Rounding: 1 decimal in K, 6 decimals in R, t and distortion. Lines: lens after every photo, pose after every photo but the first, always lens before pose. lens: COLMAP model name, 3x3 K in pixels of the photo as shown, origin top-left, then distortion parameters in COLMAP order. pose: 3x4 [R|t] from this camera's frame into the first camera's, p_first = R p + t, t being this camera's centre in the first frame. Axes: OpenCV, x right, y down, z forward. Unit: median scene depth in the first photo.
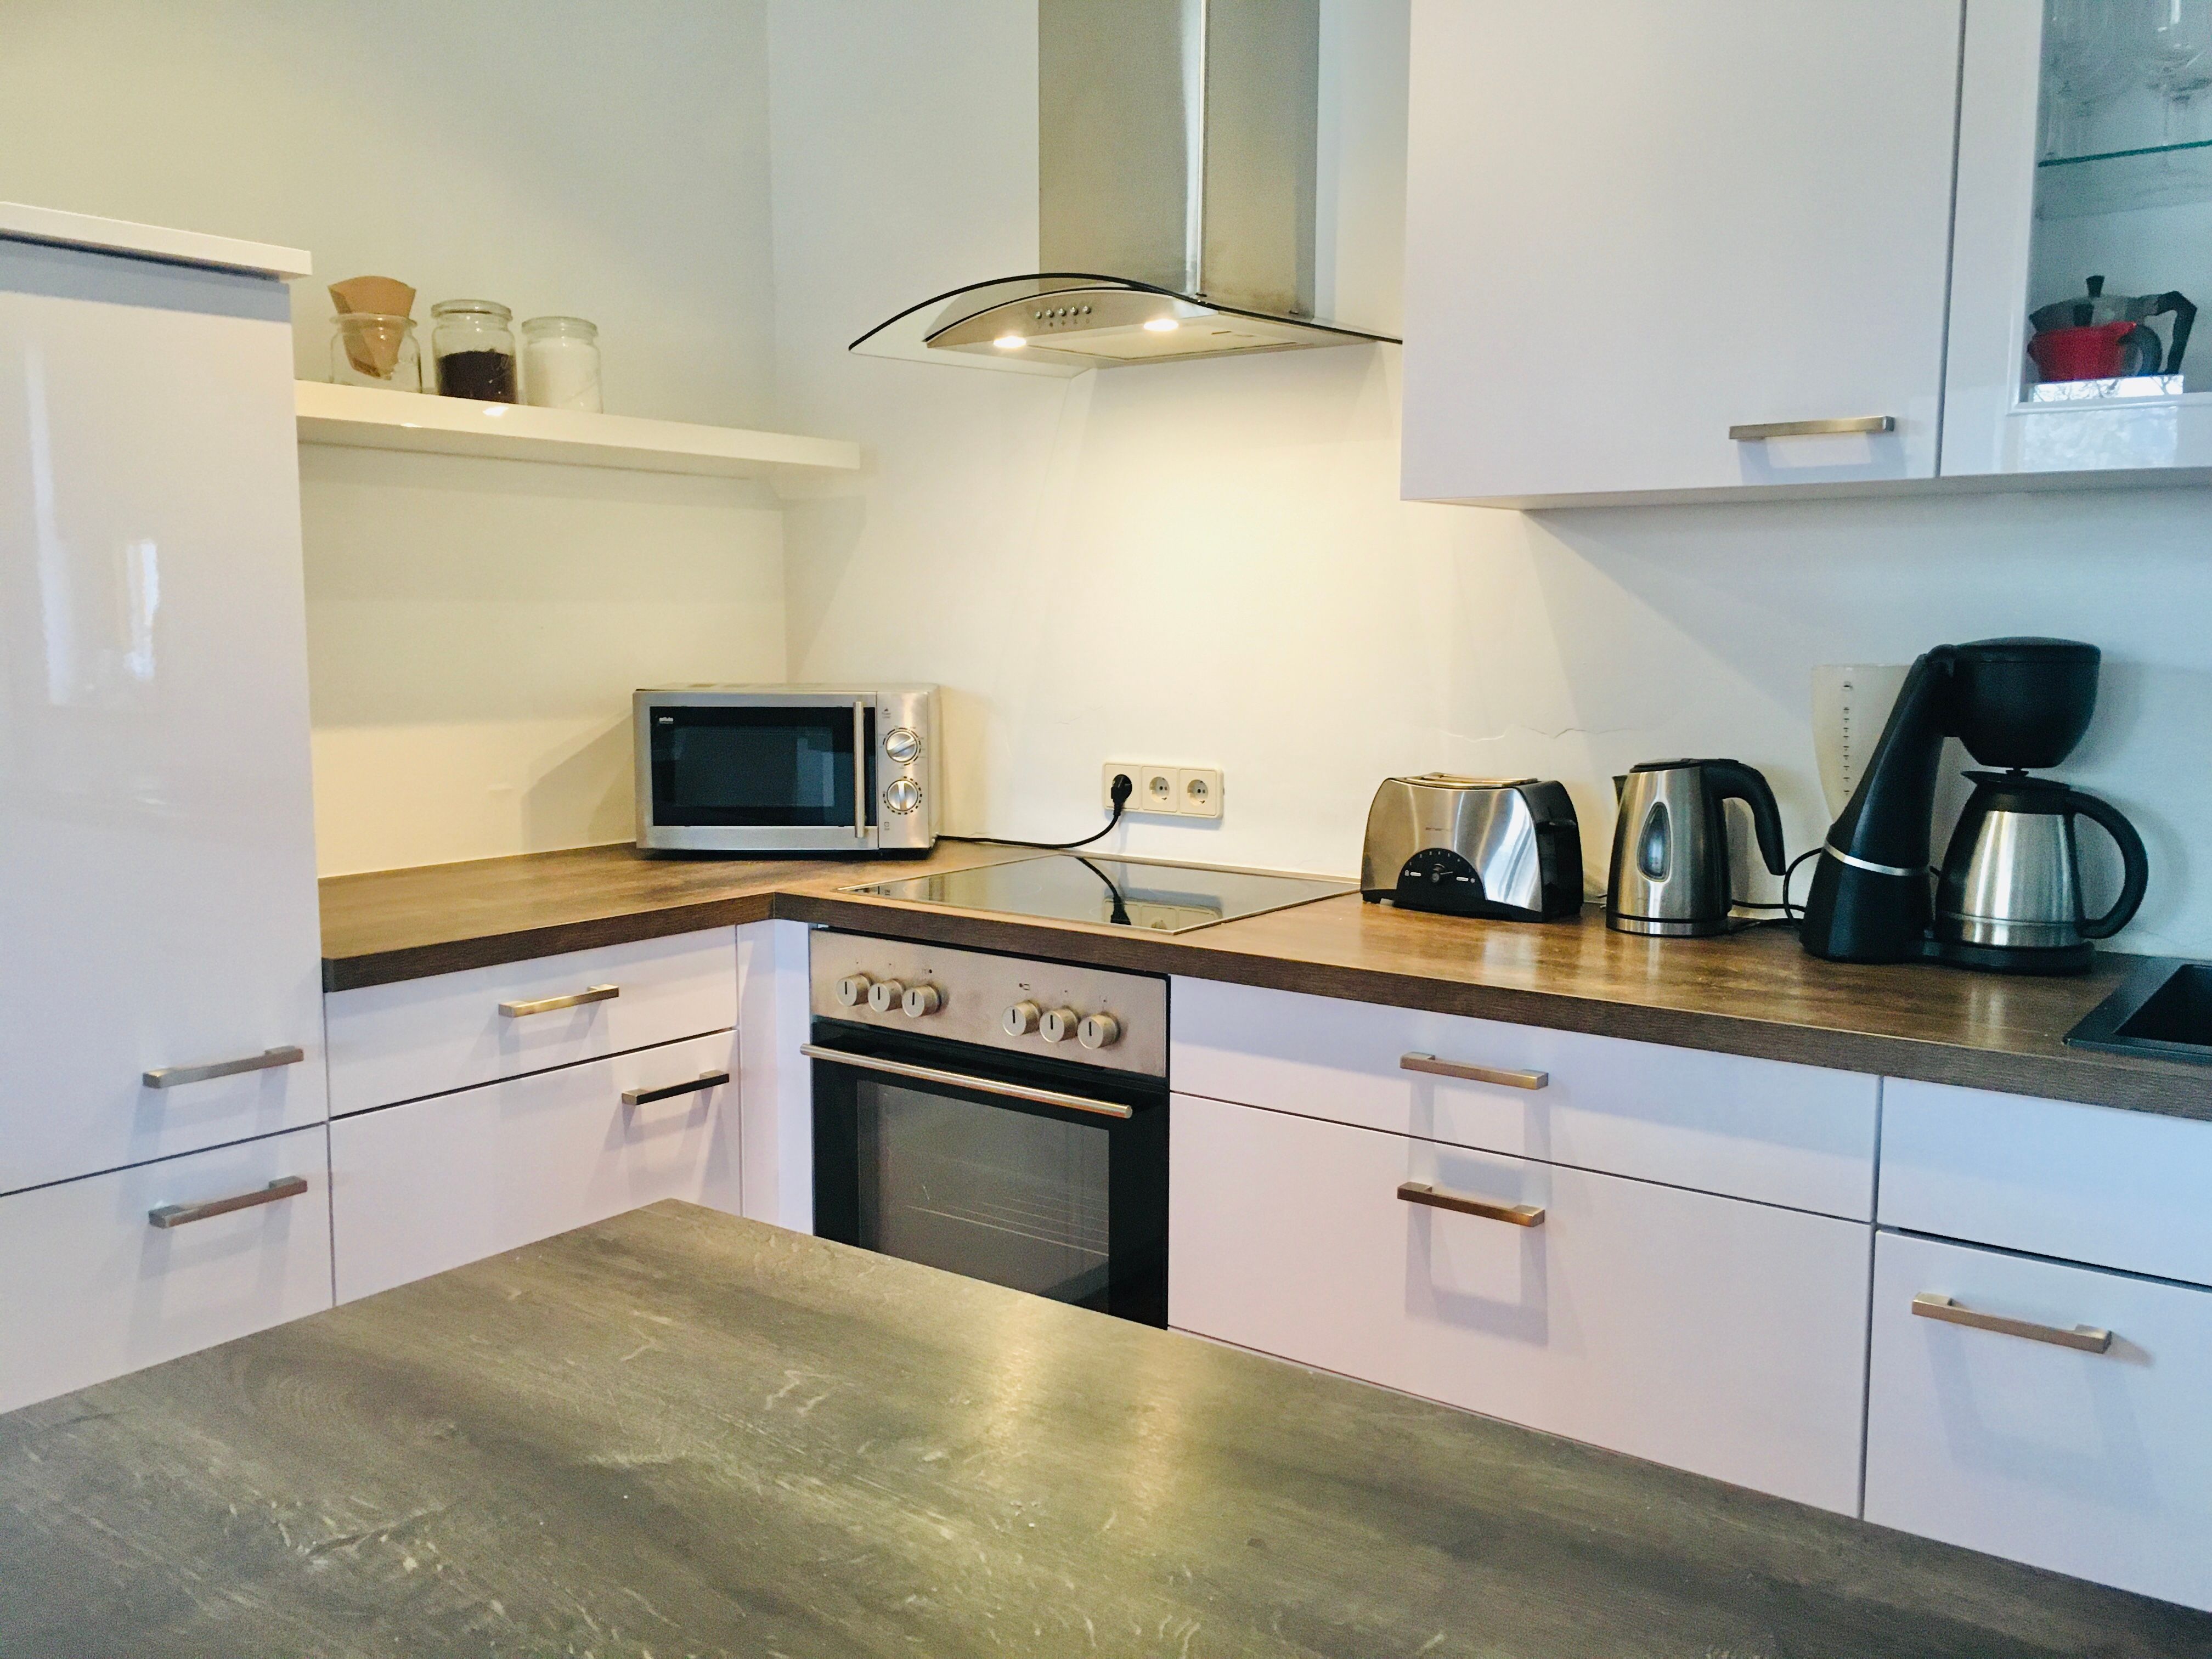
lens RADIAL K [[1899.4, 0, 1117.4], [0, 1899.4, 831.5], [0, 0, 1]] dist [0.036950, -0.007521]
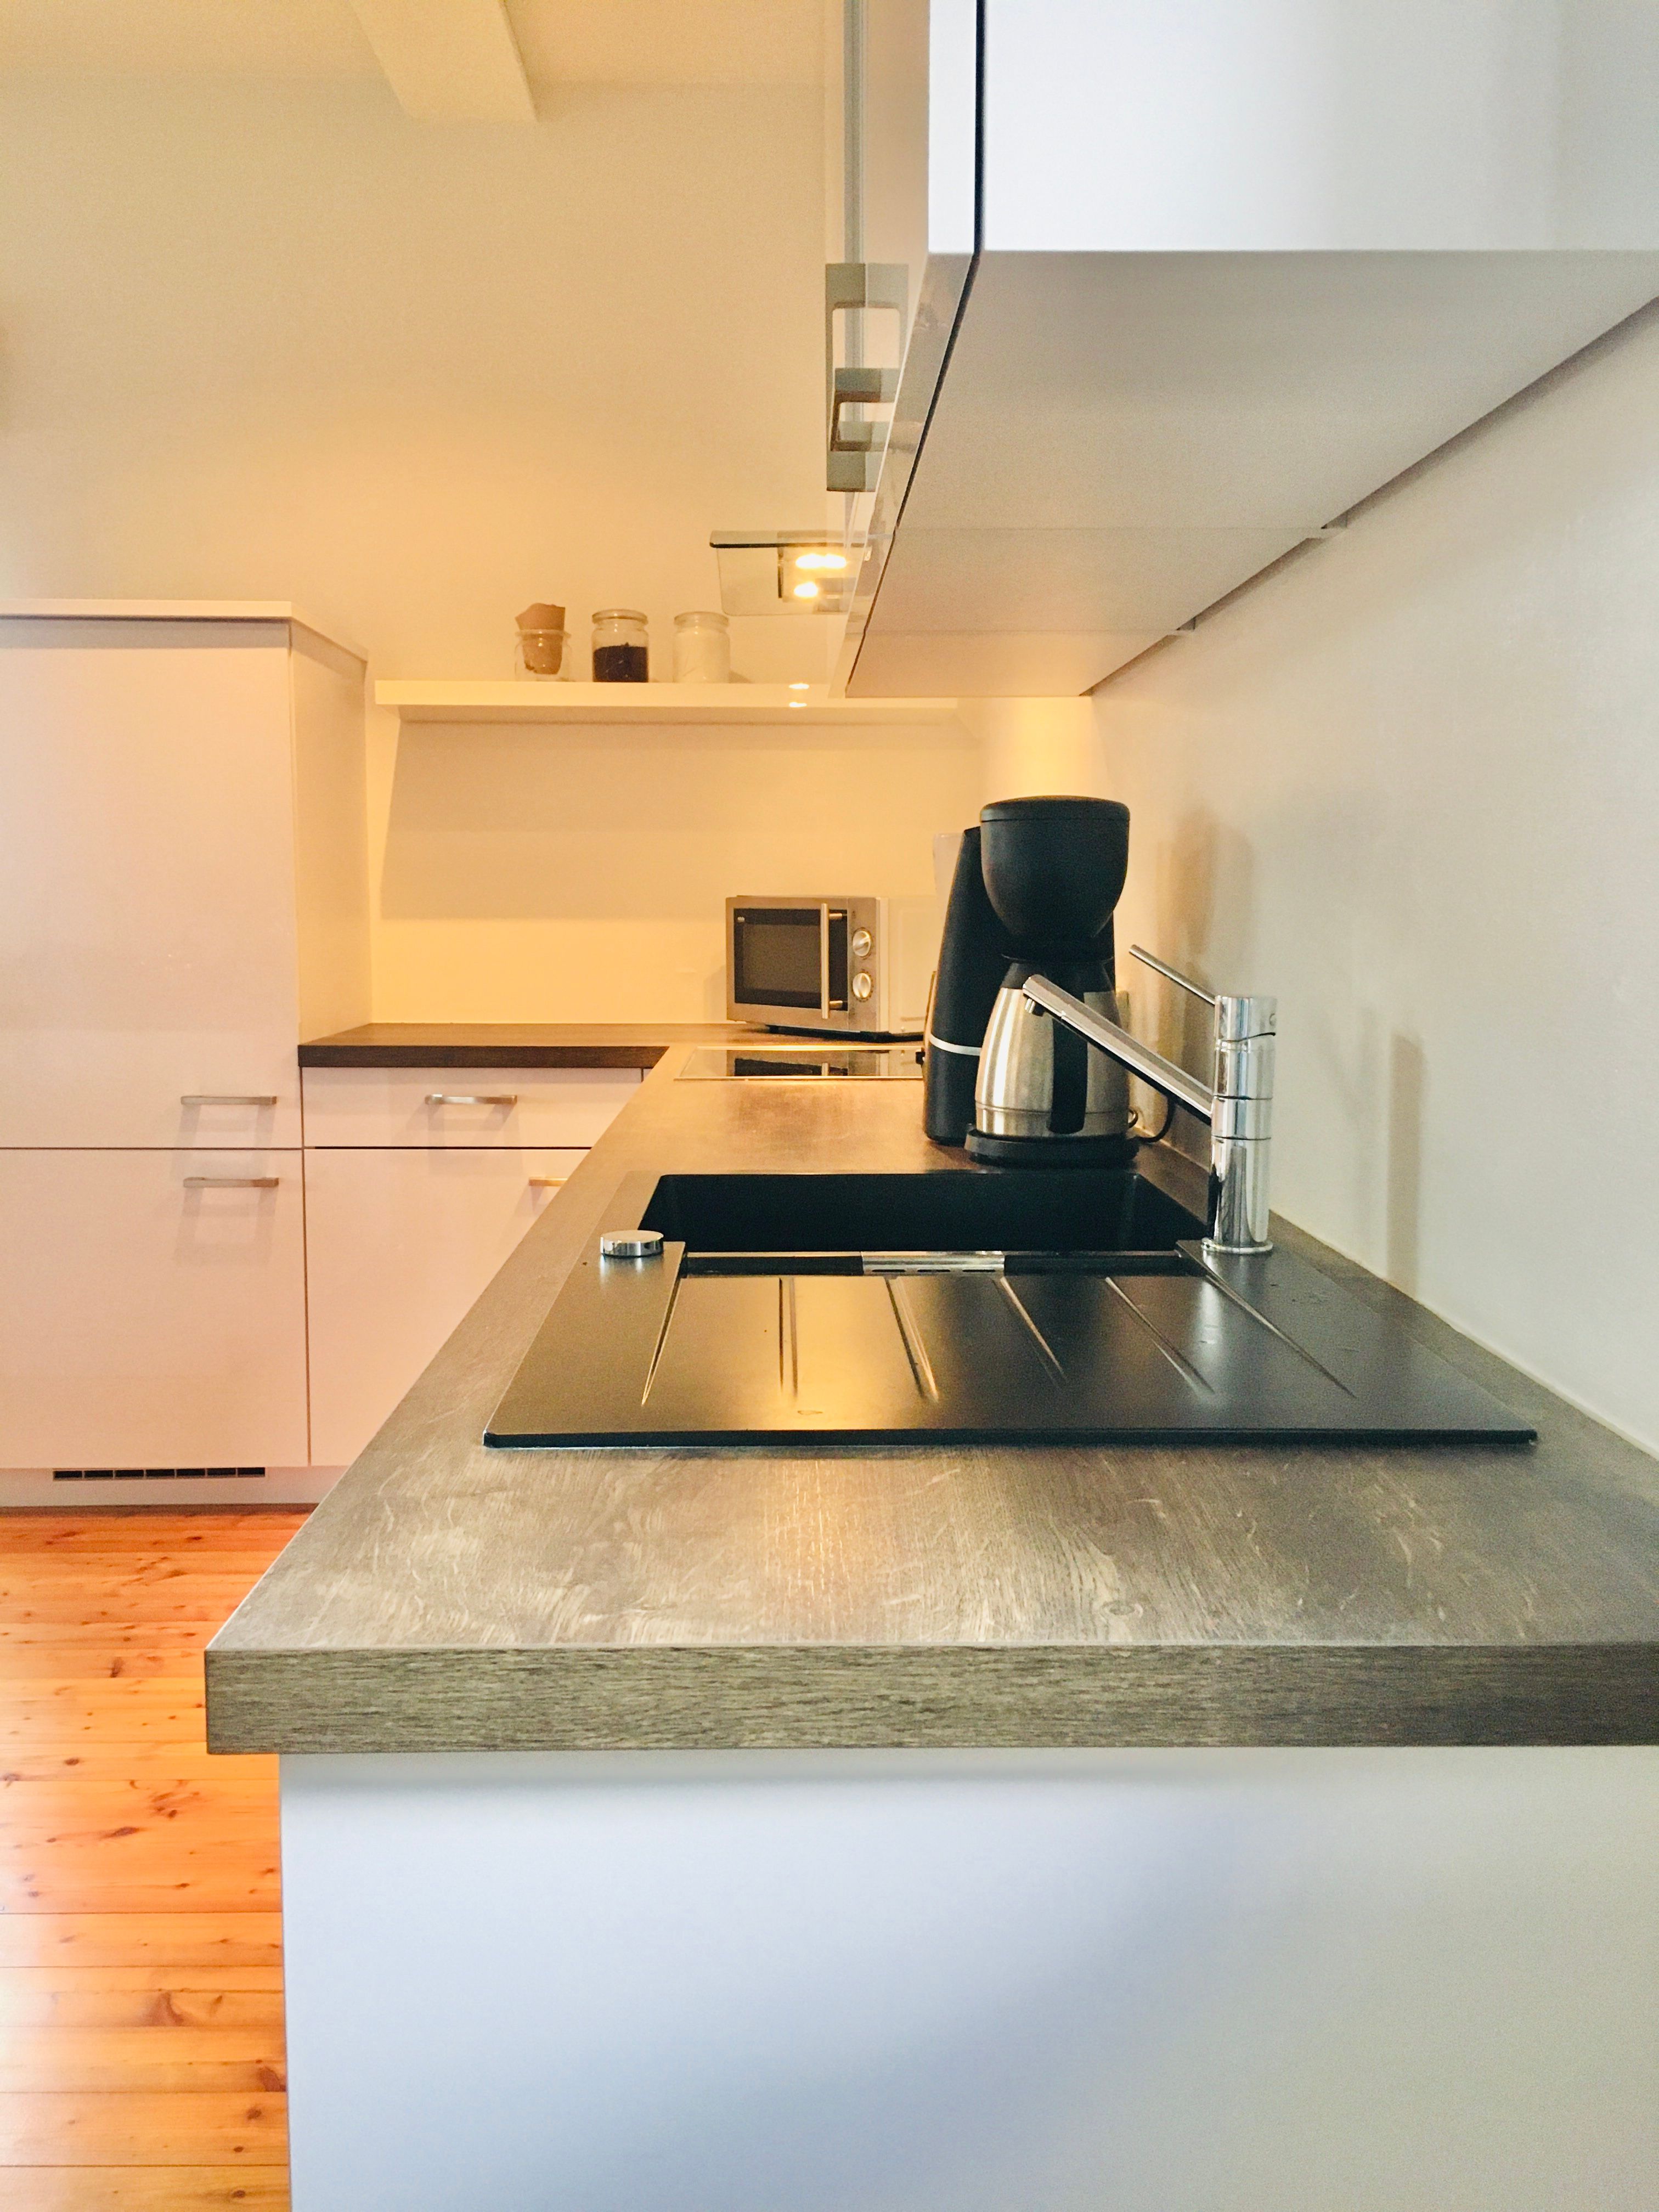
lens RADIAL K [[1899.4, 0, 834.9], [0, 1899.4, 1105.6], [0, 0, 1]] dist [0.036950, -0.007521]
pose [[0.615710, 0.084245, -0.783456, 0.952196], [-0.090352, 0.995259, 0.036014, 0.016401], [0.782776, 0.048613, 0.620402, 0.314837]]
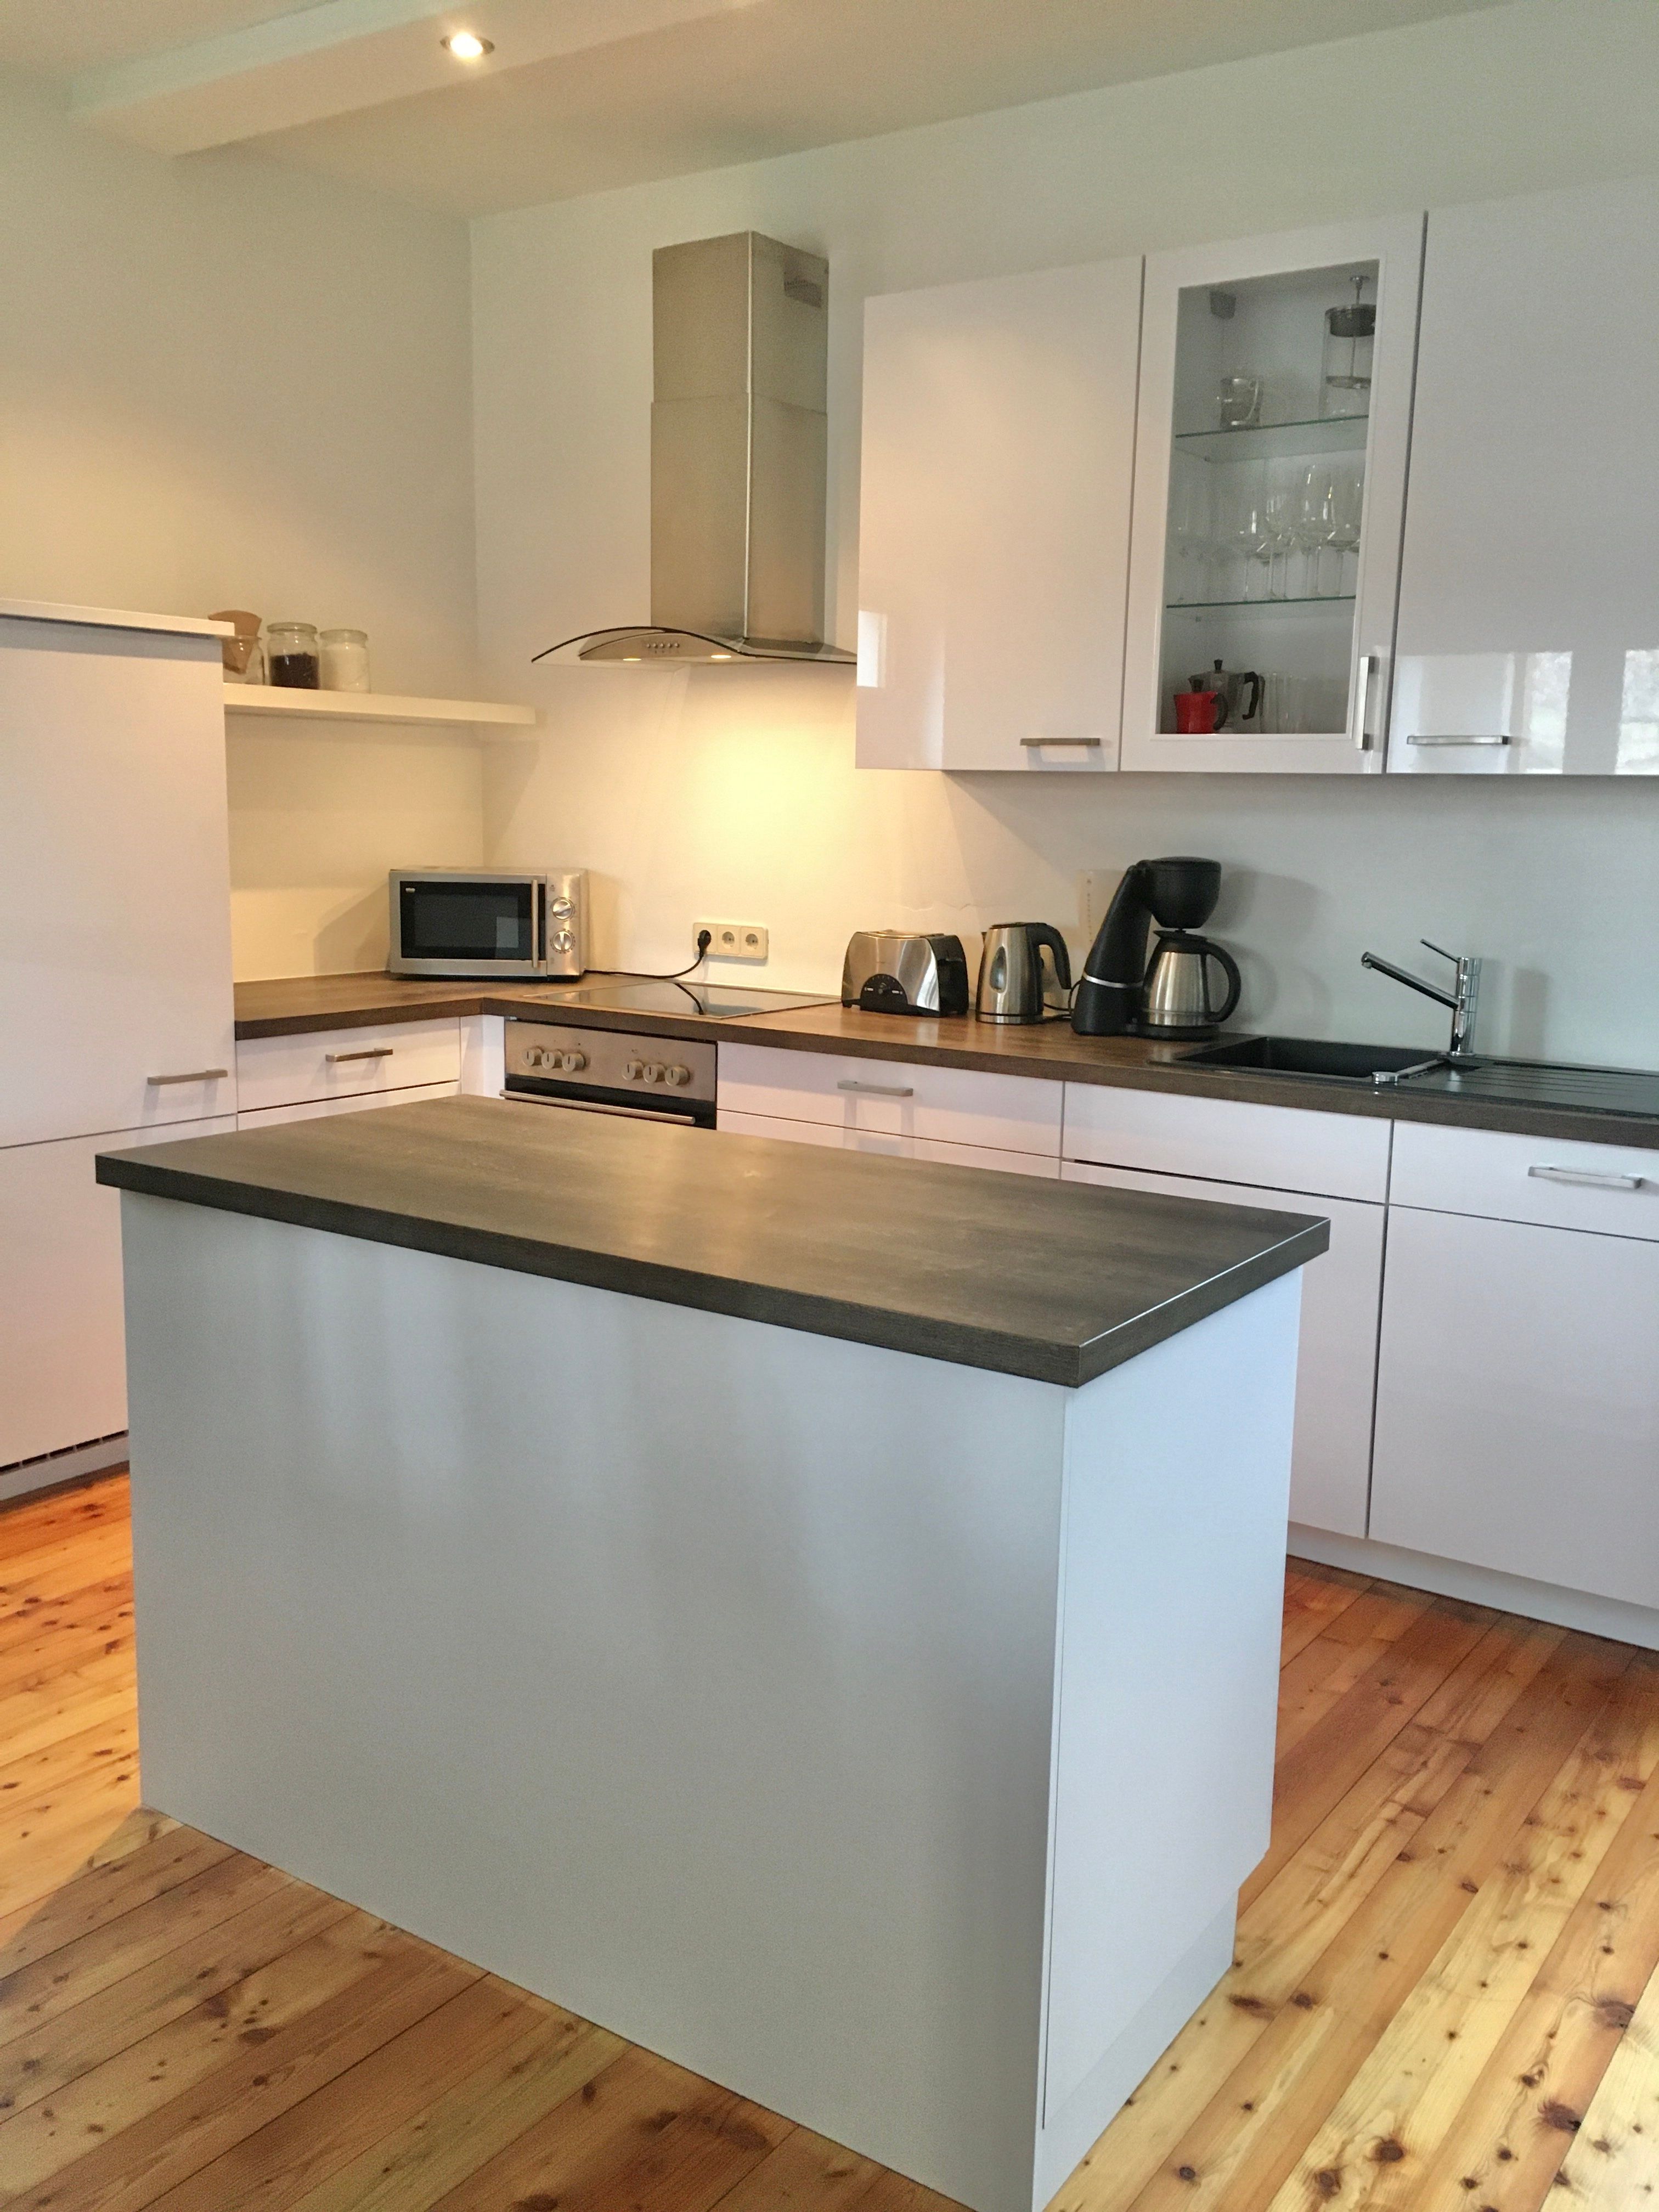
lens RADIAL K [[1899.4, 0, 837.3], [0, 1899.4, 1089.7], [0, 0, 1]] dist [0.036950, -0.007521]
pose [[0.999337, 0.012503, 0.034203, 0.072030], [-0.013917, 0.999045, 0.041422, 0.041947], [-0.033653, -0.041870, 0.998556, -0.678585]]
